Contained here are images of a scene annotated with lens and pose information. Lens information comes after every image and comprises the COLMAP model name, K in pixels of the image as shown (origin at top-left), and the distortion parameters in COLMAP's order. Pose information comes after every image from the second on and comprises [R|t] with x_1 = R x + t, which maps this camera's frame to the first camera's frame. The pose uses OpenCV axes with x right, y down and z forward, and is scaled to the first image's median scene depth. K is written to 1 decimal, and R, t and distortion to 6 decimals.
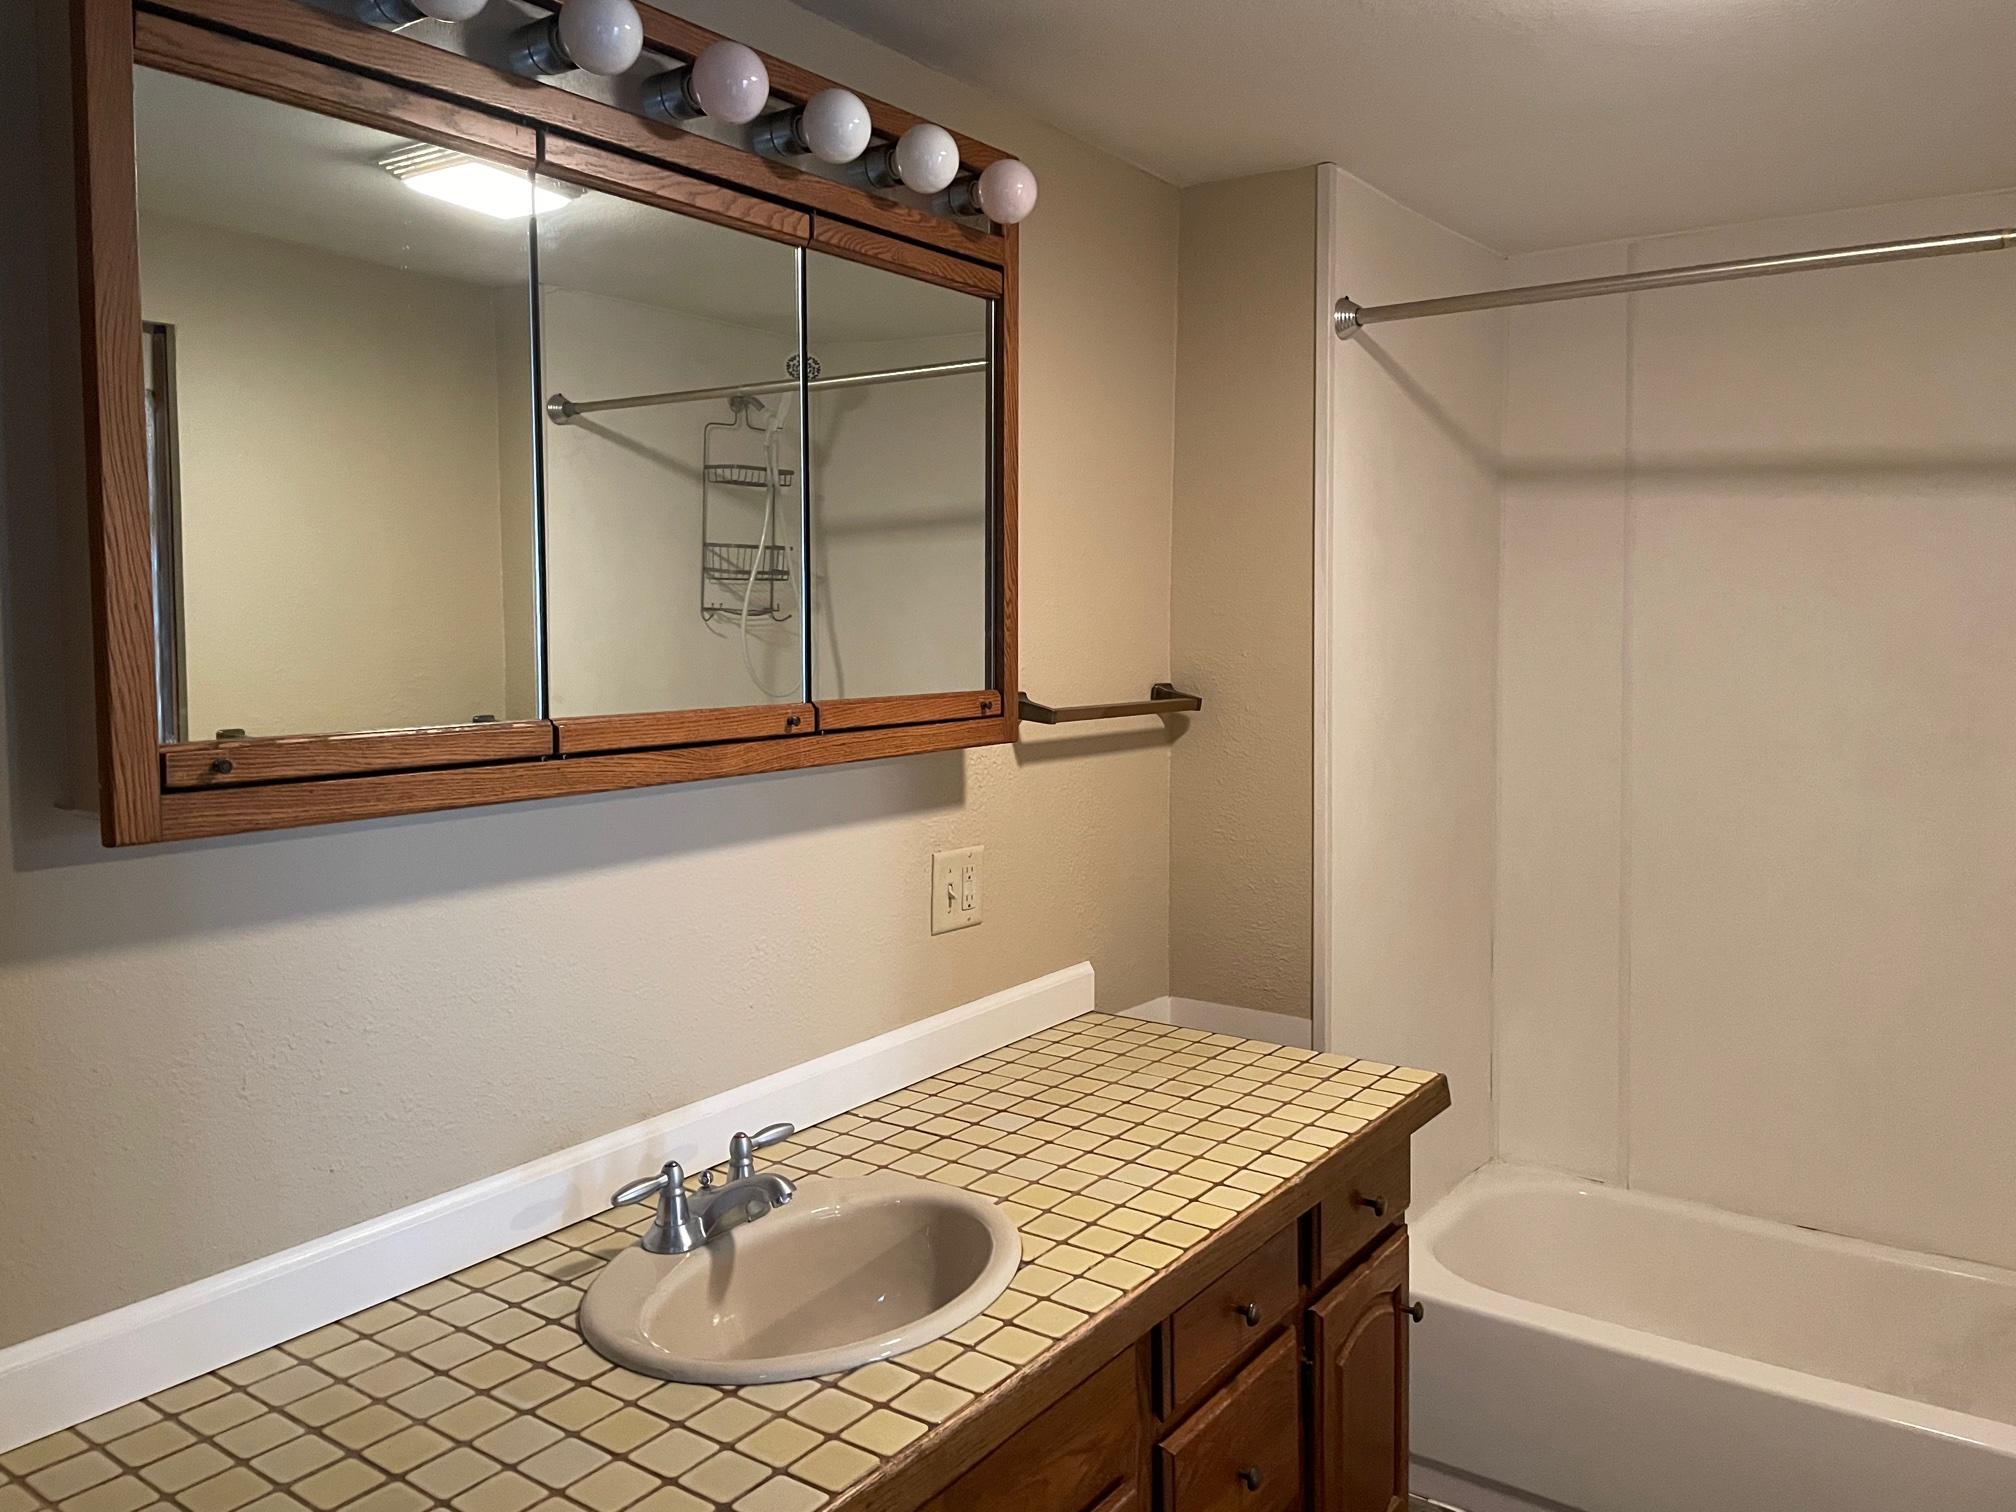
lens RADIAL K [[1512.4, 0, 1007.2], [0, 1512.4, 746.1], [0, 0, 1]] dist [0.060114, -0.074418]
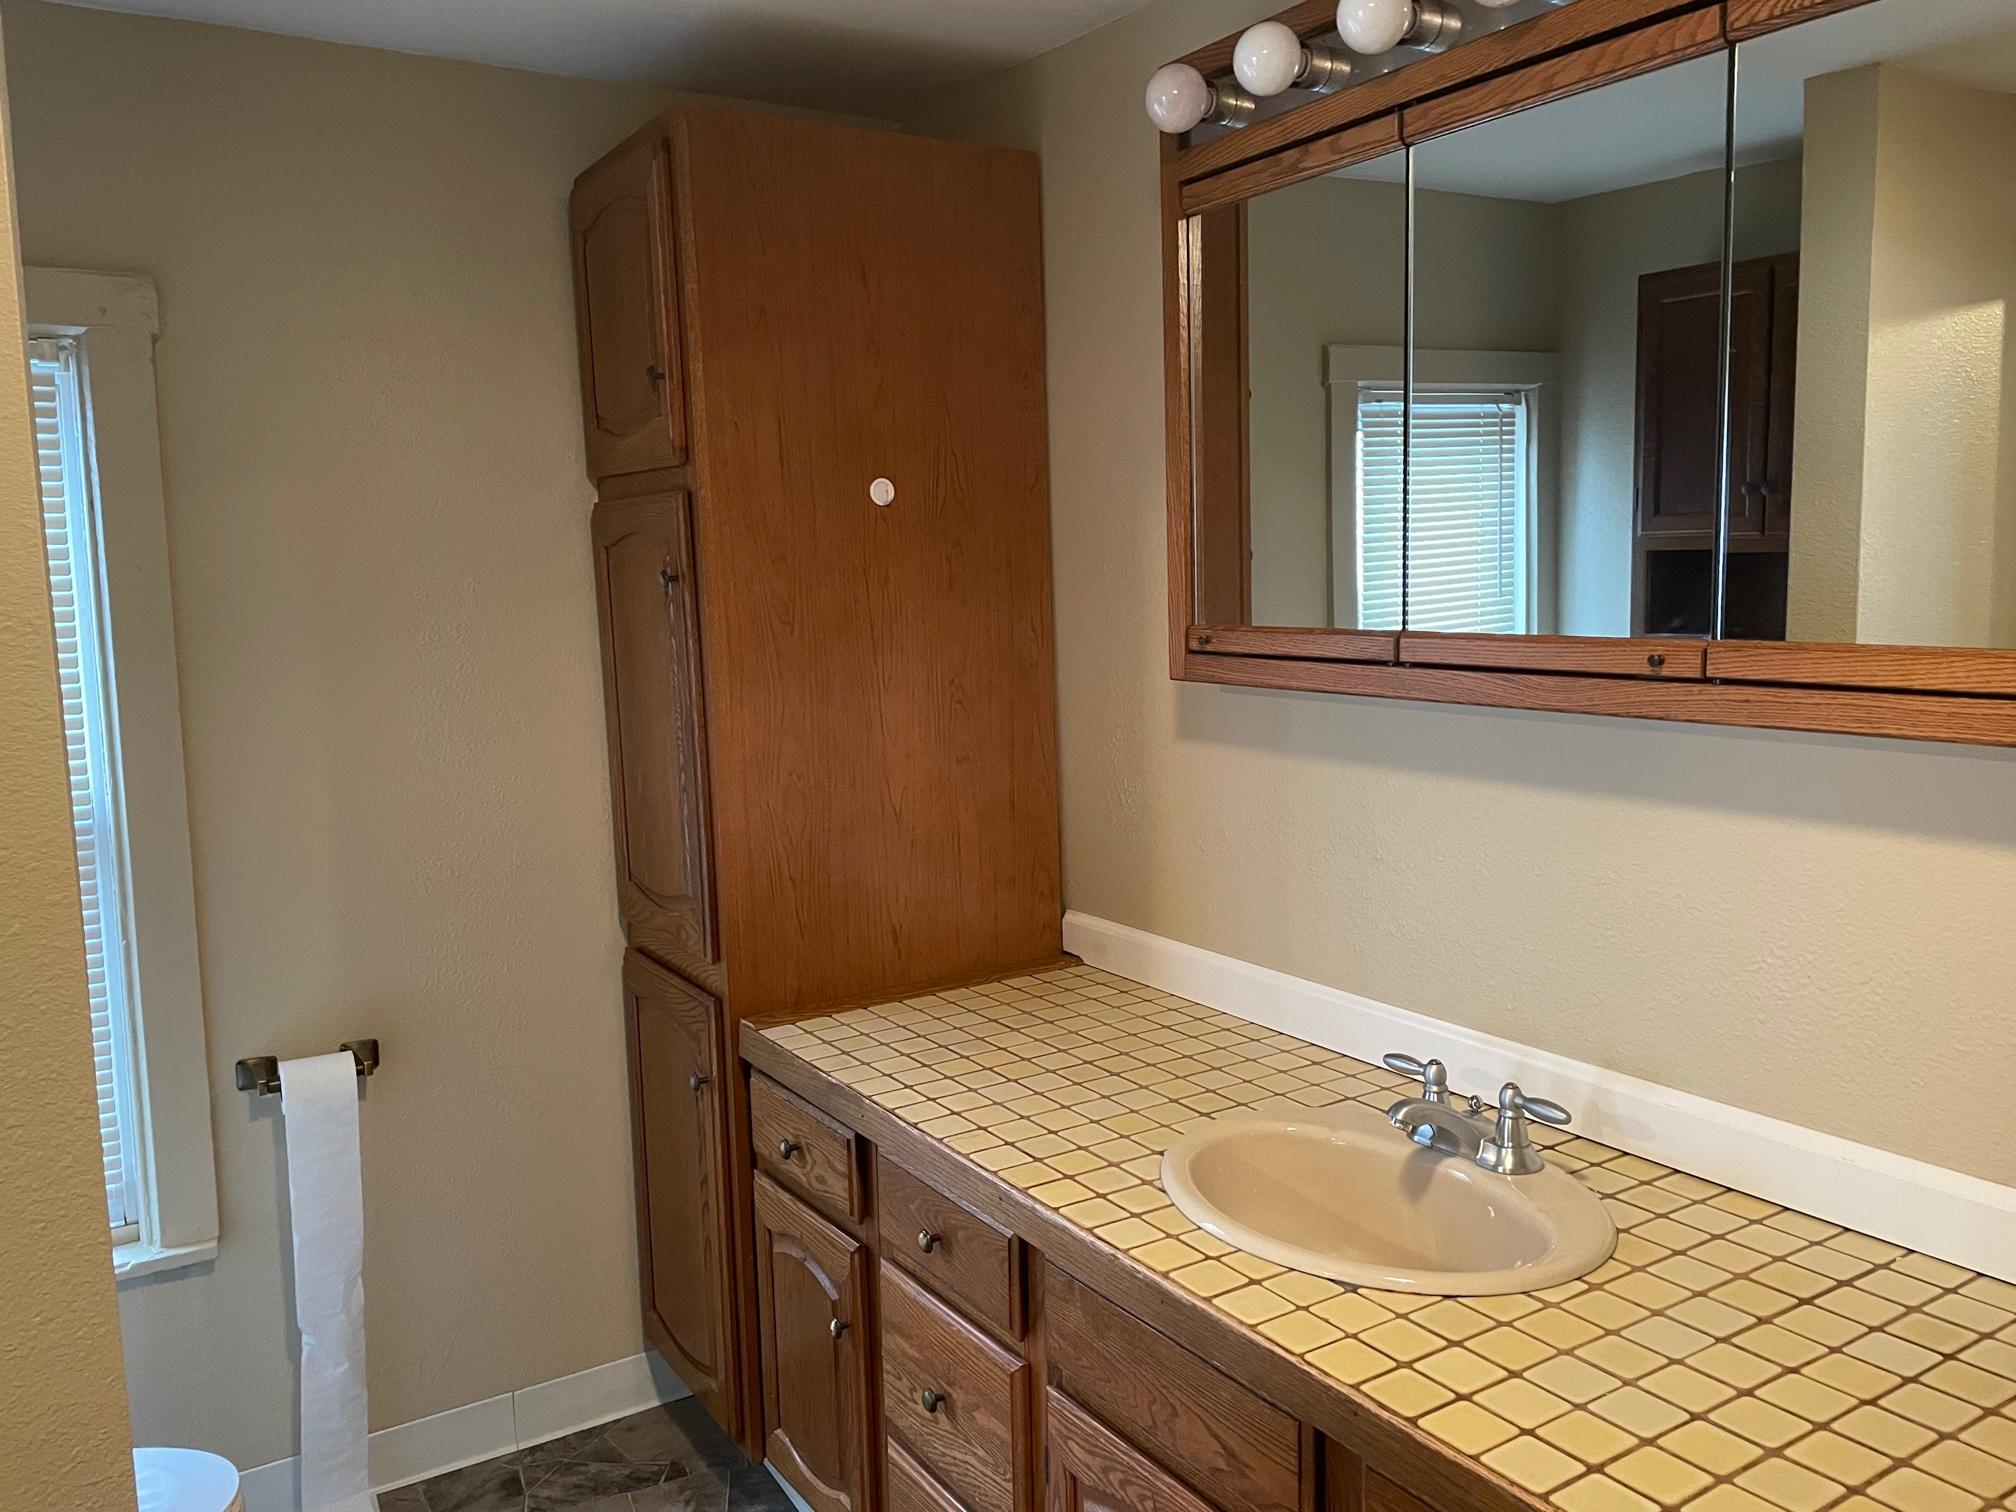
lens RADIAL K [[1512.4, 0, 1009.8], [0, 1512.4, 756.3], [0, 0, 1]] dist [0.060114, -0.074418]
pose [[-0.358851, 0.129429, -0.924378, 0.845814], [-0.054149, 0.985785, 0.159048, -0.087338], [0.931823, 0.107129, -0.346741, 1.084786]]
